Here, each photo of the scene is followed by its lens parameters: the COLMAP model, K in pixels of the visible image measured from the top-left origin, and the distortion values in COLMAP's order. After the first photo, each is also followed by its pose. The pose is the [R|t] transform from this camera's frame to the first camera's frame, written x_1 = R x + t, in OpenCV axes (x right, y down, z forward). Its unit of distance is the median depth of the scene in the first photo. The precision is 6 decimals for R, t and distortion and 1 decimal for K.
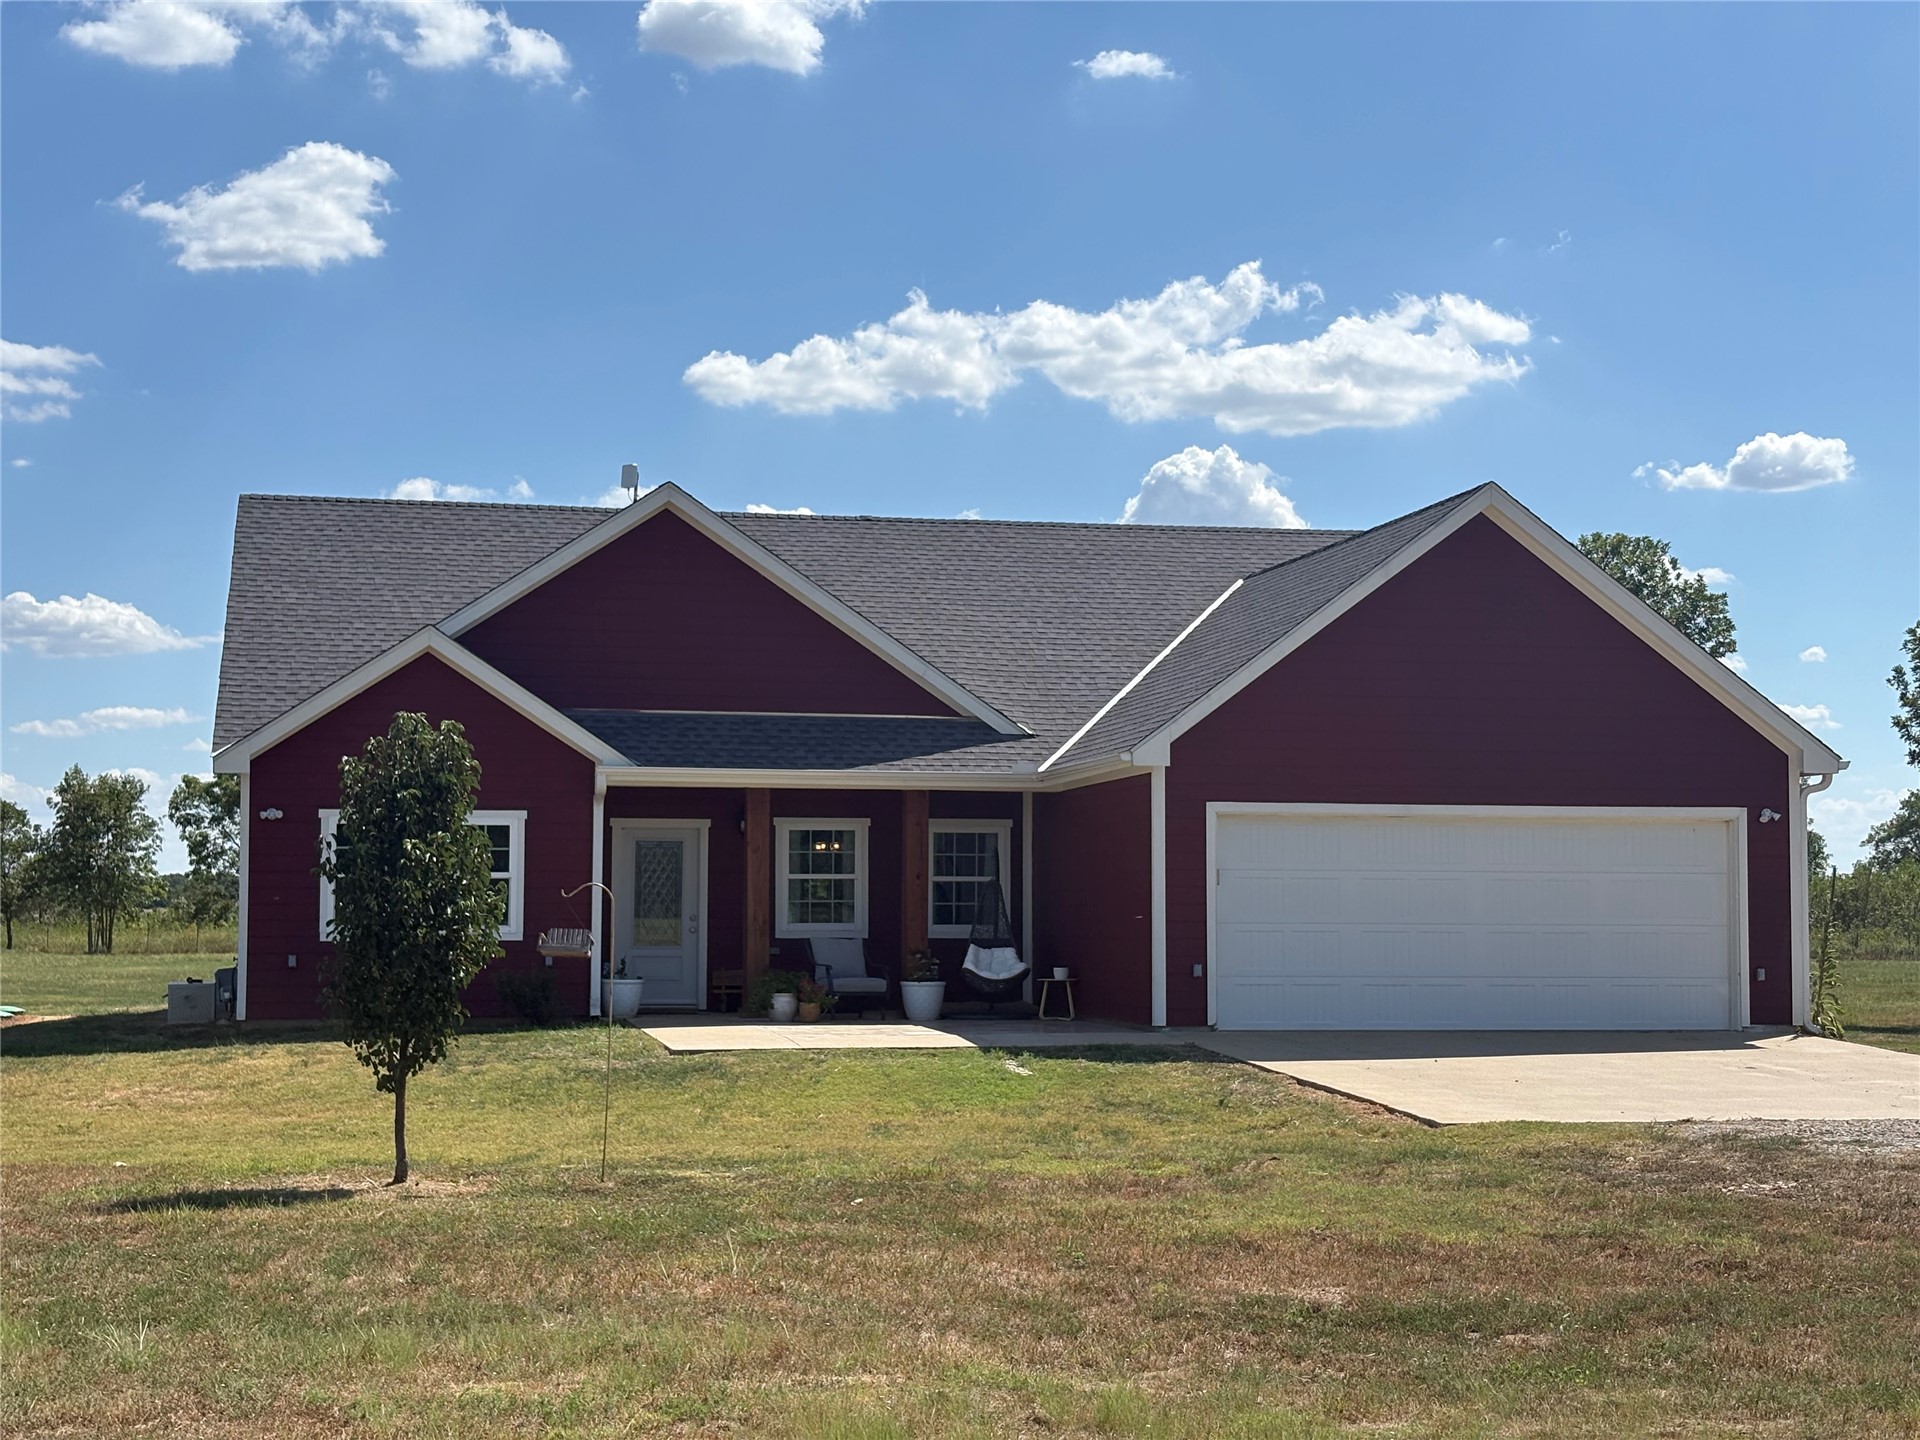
lens RADIAL K [[3013.1, 0, 960.0], [0, 3013.1, 720.0], [0, 0, 1]] dist [0.270823, -1.059934]
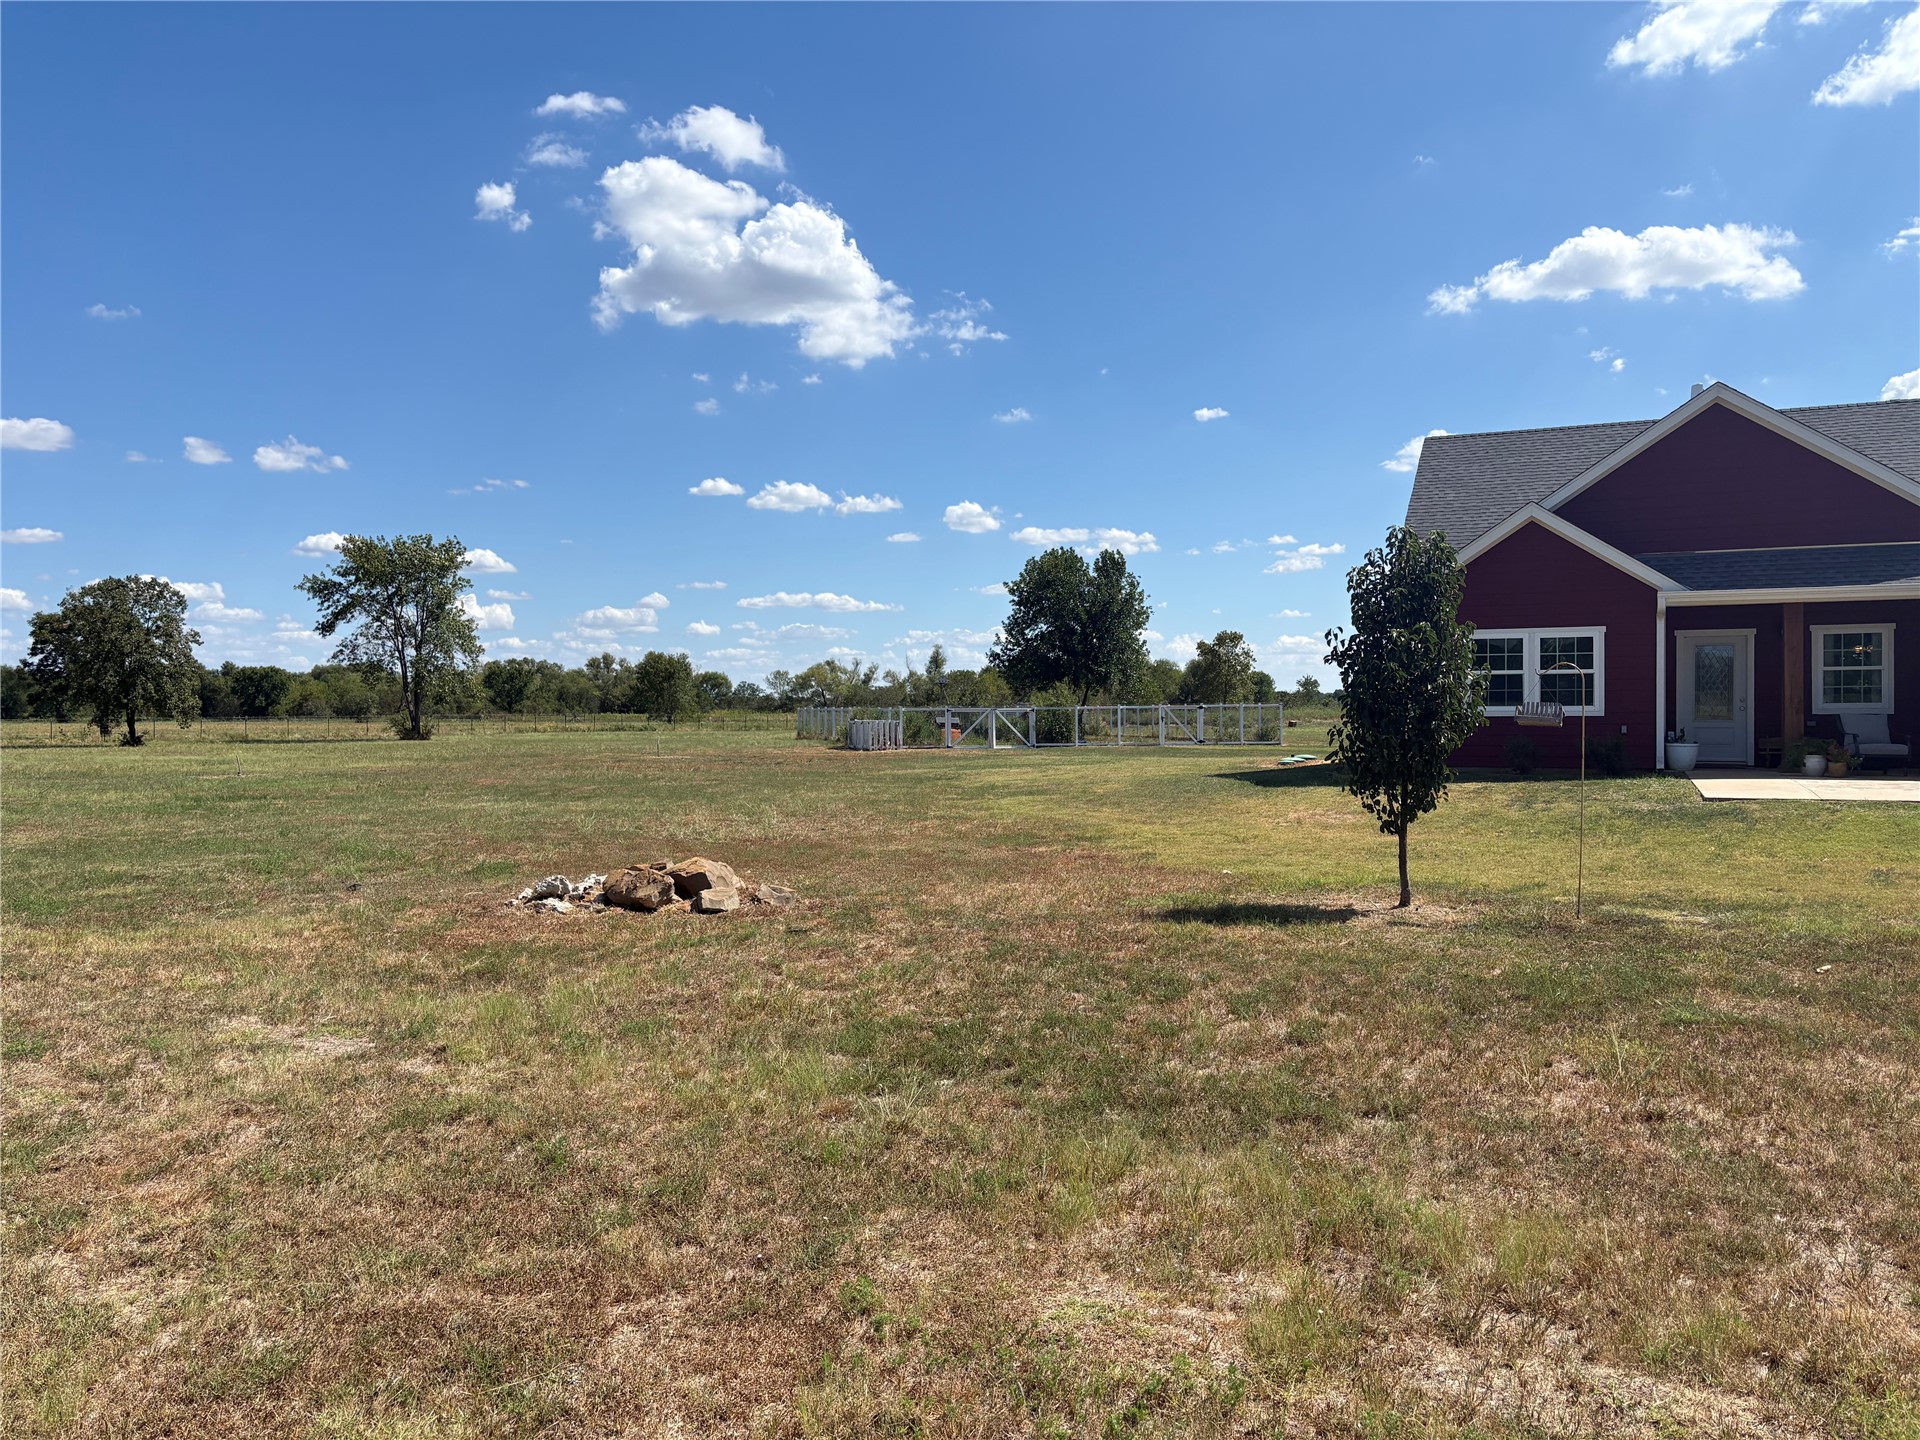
lens RADIAL K [[1426.8, 0, 960.0], [0, 1426.8, 720.0], [0, 0, 1]] dist [0.006582, 0.000887]
pose [[0.808101, -0.004638, -0.589026, 0.008431], [0.046614, 0.997336, 0.056099, 0.022010], [0.587197, -0.072790, 0.806164, 0.270545]]
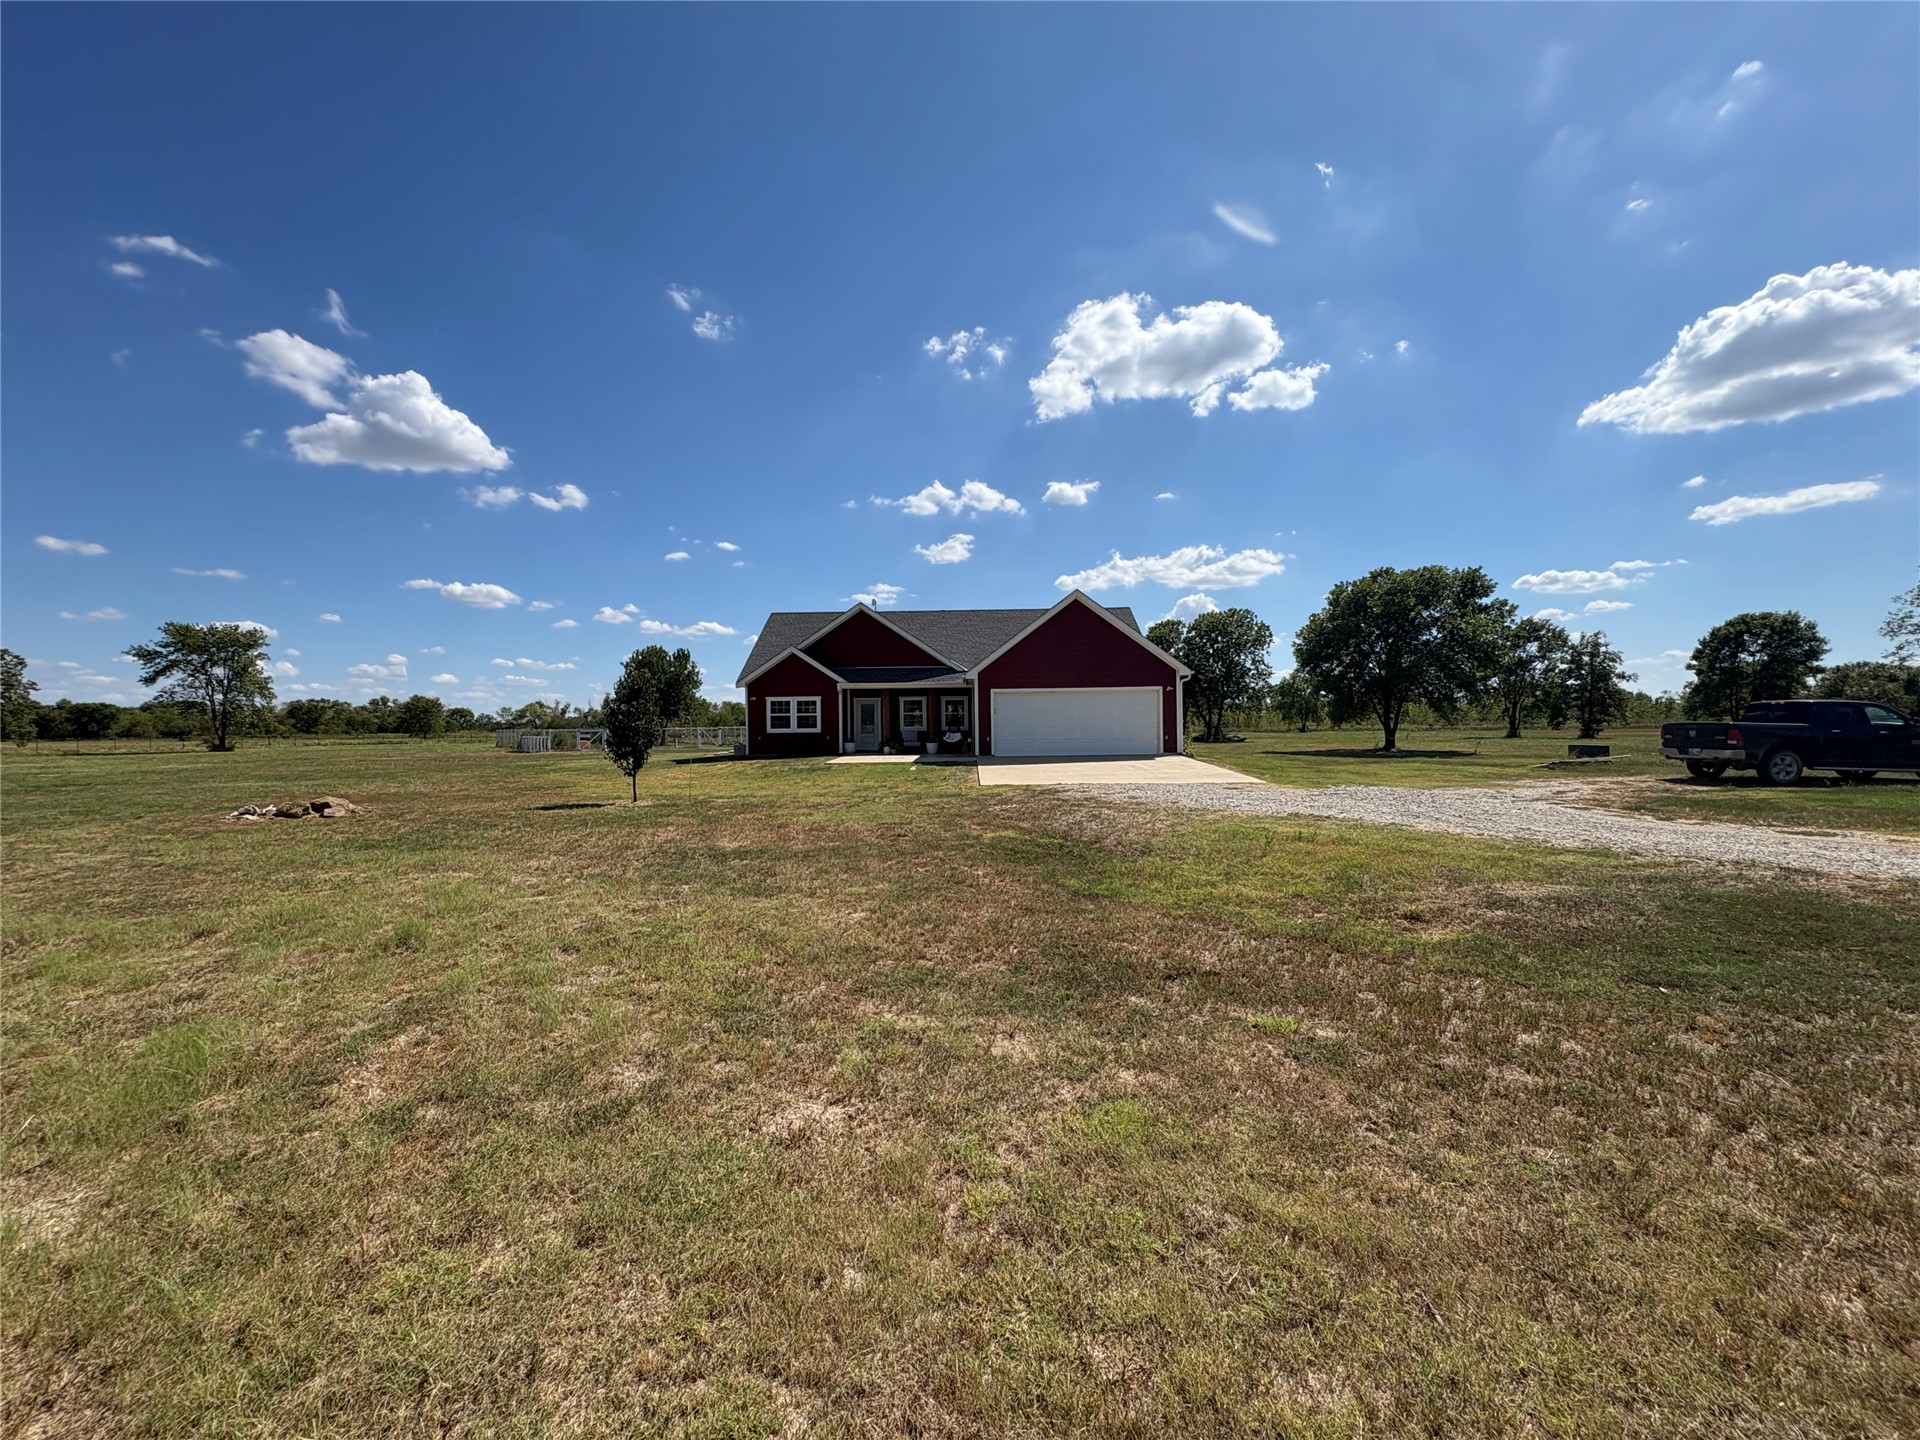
lens RADIAL K [[769.9, 0, 960.0], [0, 769.9, 720.0], [0, 0, 1]] dist [-0.002192, -0.000197]
pose [[0.971432, -0.017841, -0.236647, 0.230369], [0.031654, 0.998001, 0.054696, 0.013381], [0.235198, -0.060624, 0.970055, 0.156943]]
